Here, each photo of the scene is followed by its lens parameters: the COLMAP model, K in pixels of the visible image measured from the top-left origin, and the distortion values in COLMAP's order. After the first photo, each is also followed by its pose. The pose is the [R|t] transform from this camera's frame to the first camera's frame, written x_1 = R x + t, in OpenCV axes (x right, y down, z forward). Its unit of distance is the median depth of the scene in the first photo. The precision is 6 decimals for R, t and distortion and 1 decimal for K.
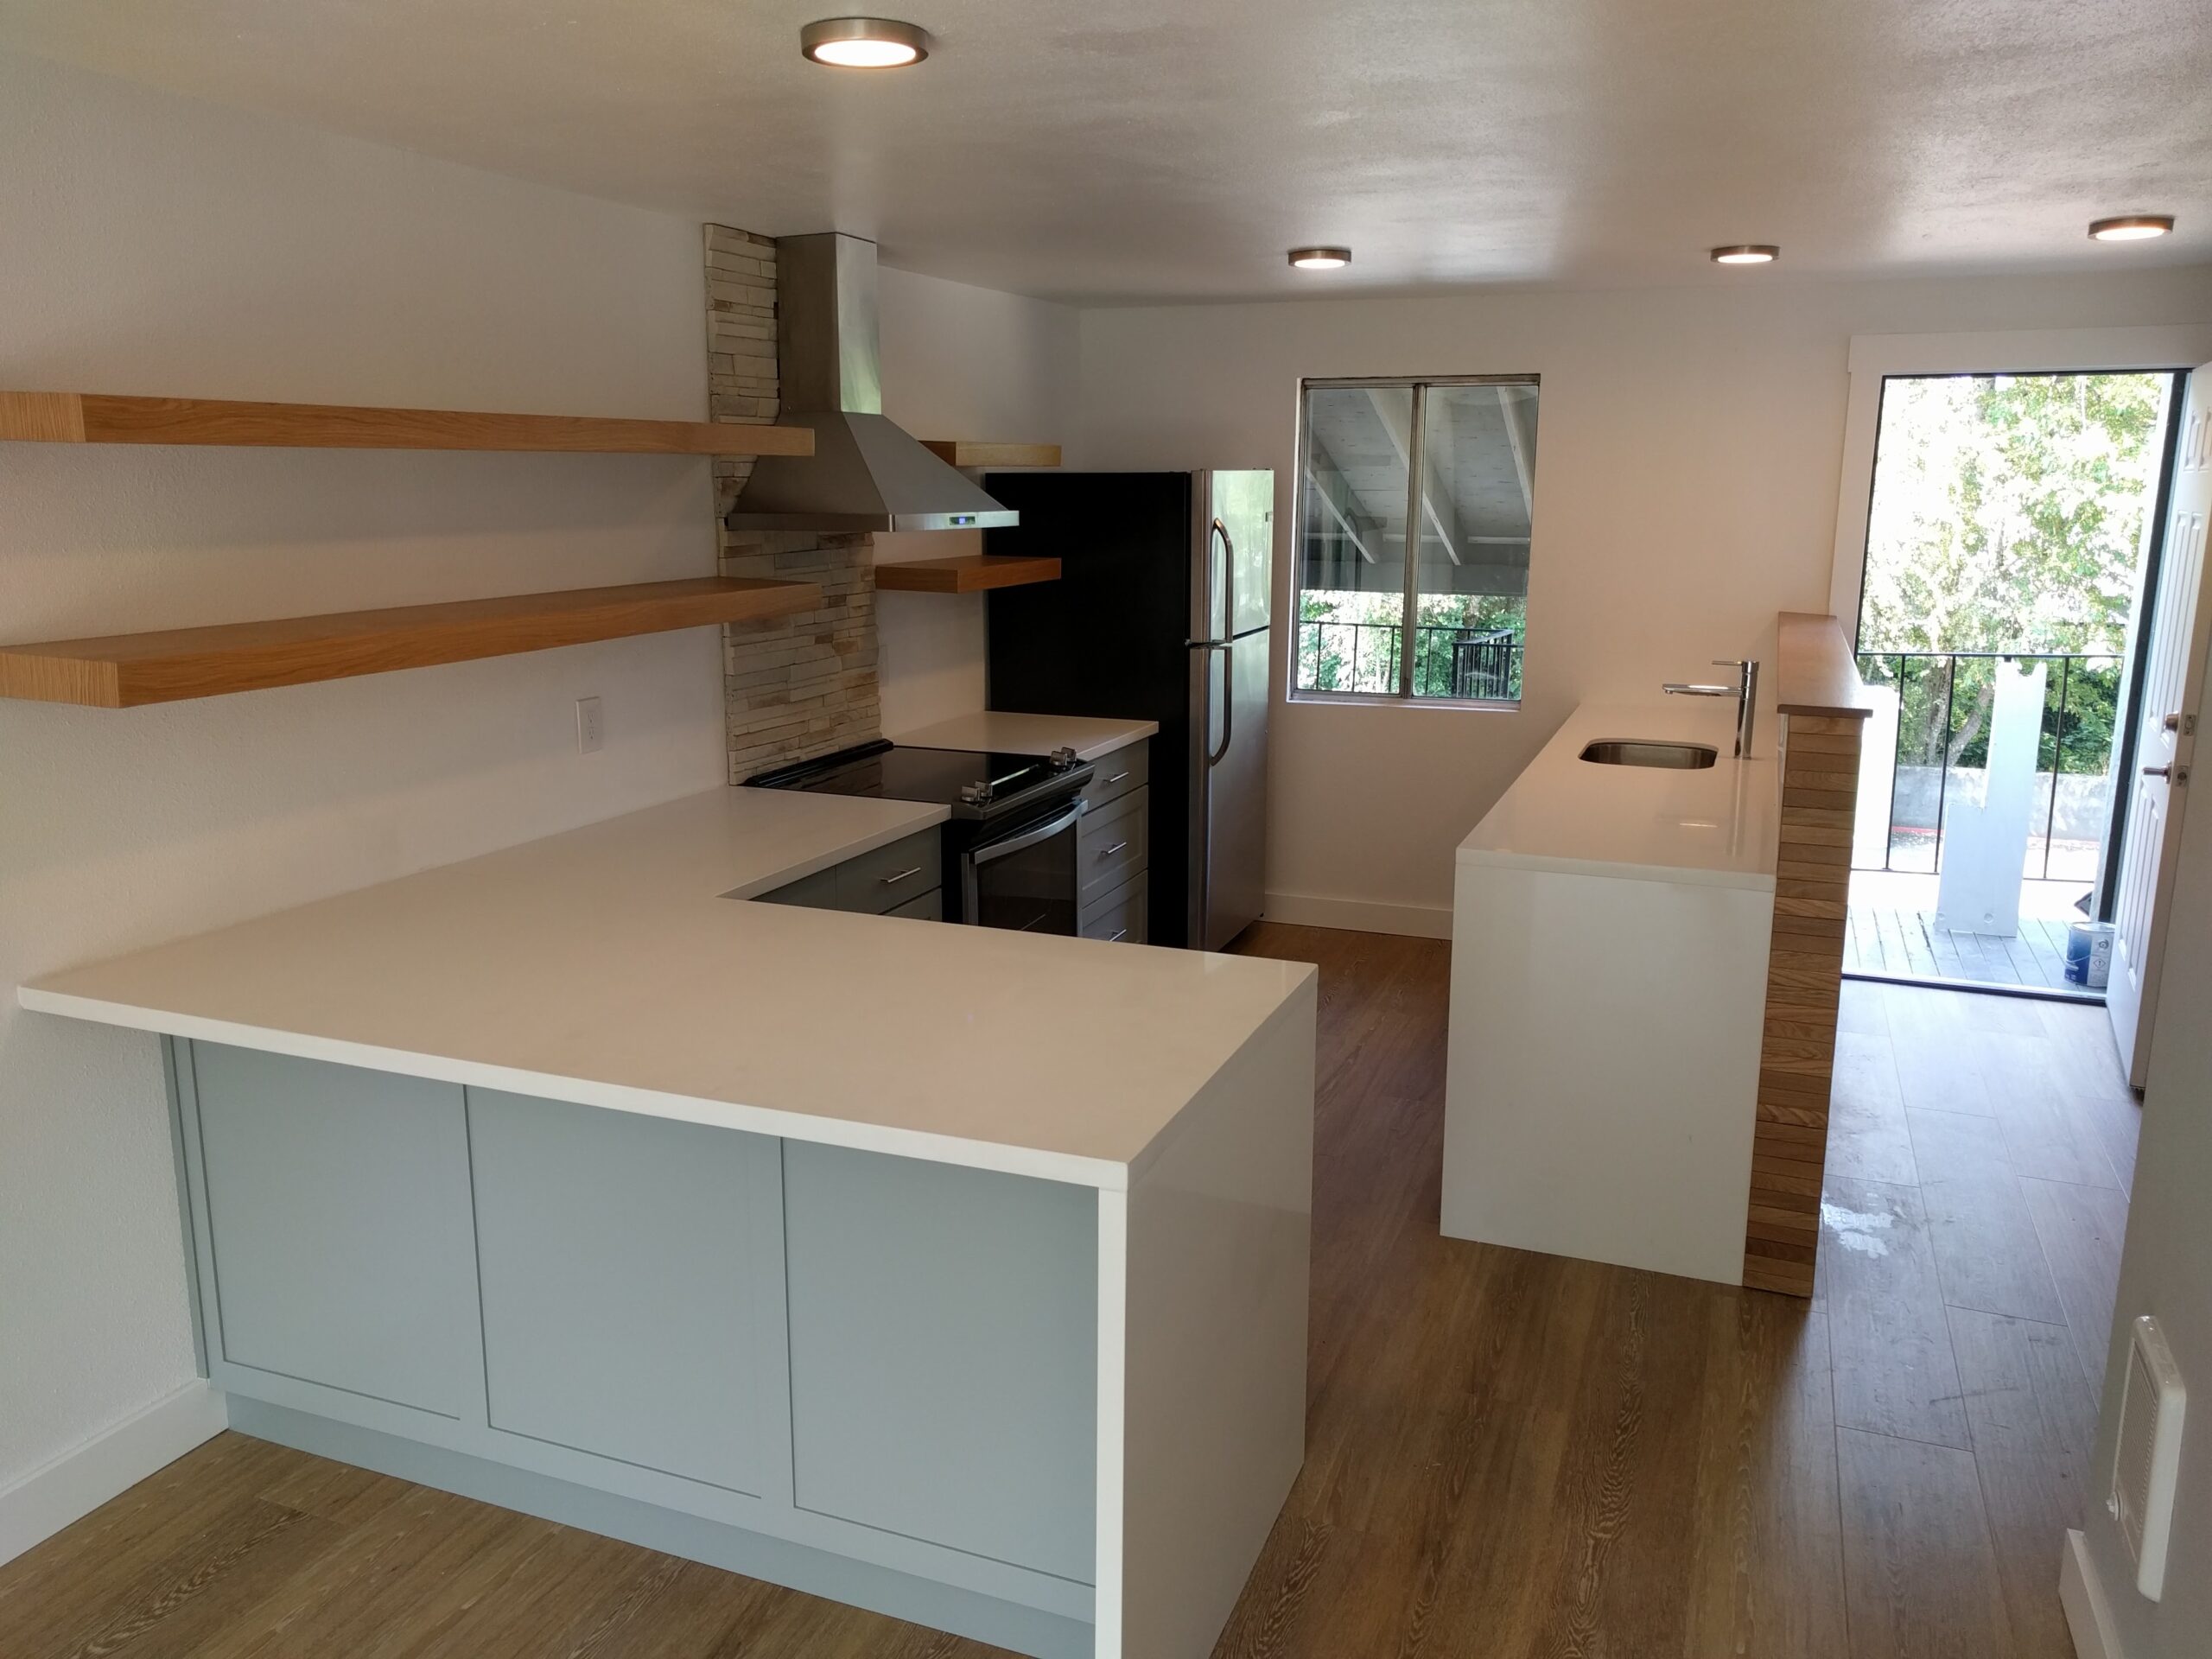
lens RADIAL K [[1672.7, 0, 1098.5], [0, 1672.7, 831.2], [0, 0, 1]] dist [0.010163, 0.015448]
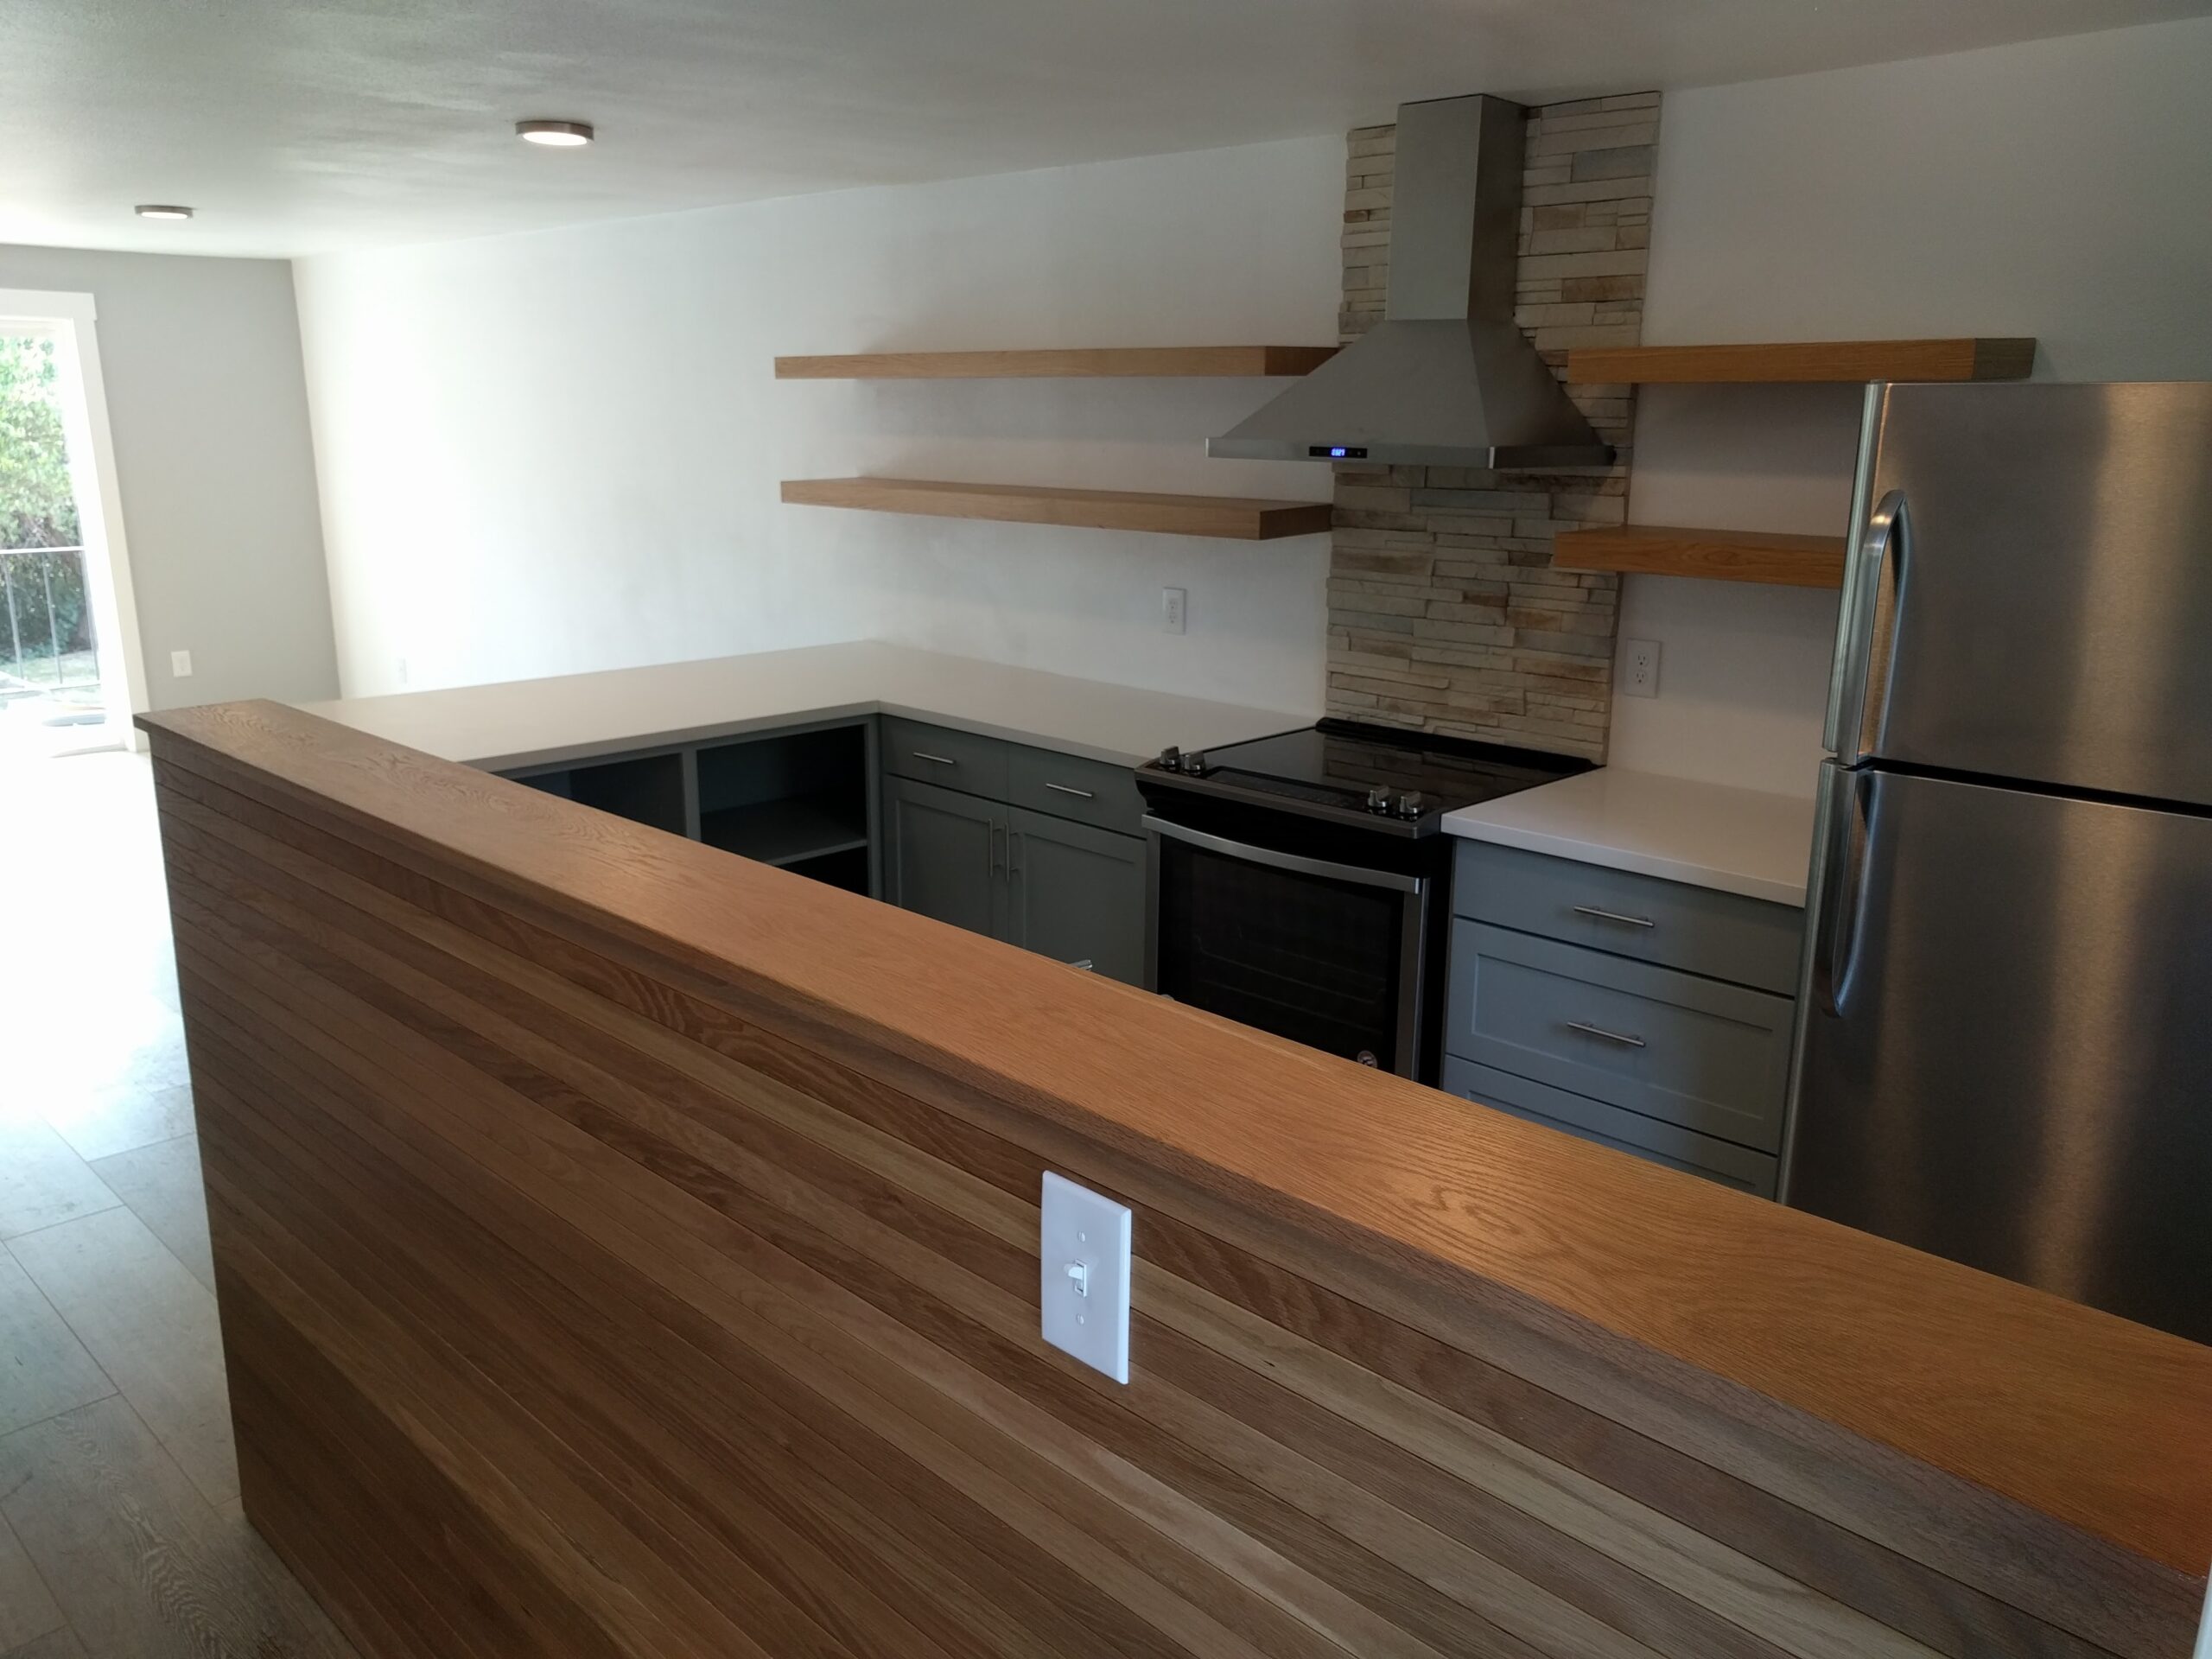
lens RADIAL K [[1672.7, 0, 1102.6], [0, 1672.7, 818.7], [0, 0, 1]] dist [0.010163, 0.015448]
pose [[-0.362838, 0.228042, -0.903518, 0.693374], [-0.198825, 0.928321, 0.314147, -0.245306], [0.910394, 0.293627, -0.291489, 1.145171]]
